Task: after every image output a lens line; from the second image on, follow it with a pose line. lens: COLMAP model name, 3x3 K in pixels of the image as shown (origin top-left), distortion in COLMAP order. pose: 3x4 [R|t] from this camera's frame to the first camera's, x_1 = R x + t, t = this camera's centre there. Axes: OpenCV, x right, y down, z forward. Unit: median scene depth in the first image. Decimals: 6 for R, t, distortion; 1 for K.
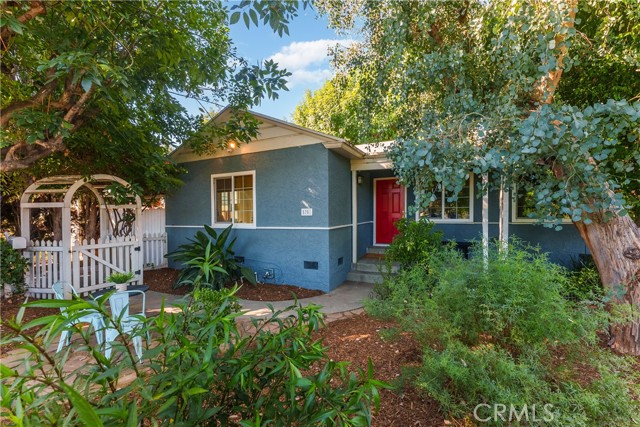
lens RADIAL K [[250.9, 0, 319.2], [0, 250.9, 216.5], [0, 0, 1]] dist [-0.001341, -0.000116]
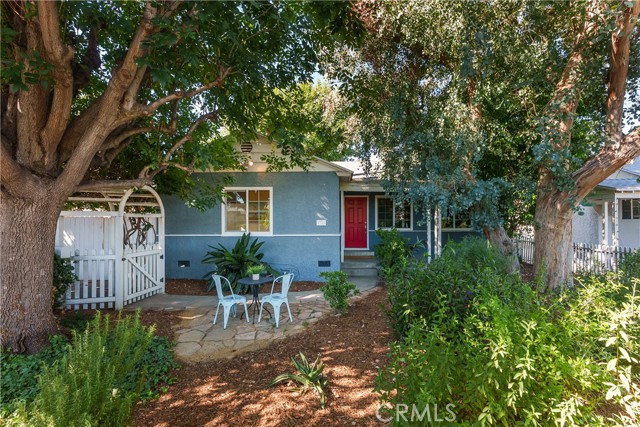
lens RADIAL K [[286.1, 0, 320.5], [0, 286.1, 215.6], [0, 0, 1]] dist [0.001388, 0.000130]
pose [[0.927698, 0.016025, 0.372988, -0.546499], [-0.006556, 0.999624, -0.026641, -0.013640], [-0.373274, 0.022269, 0.927454, -0.336829]]
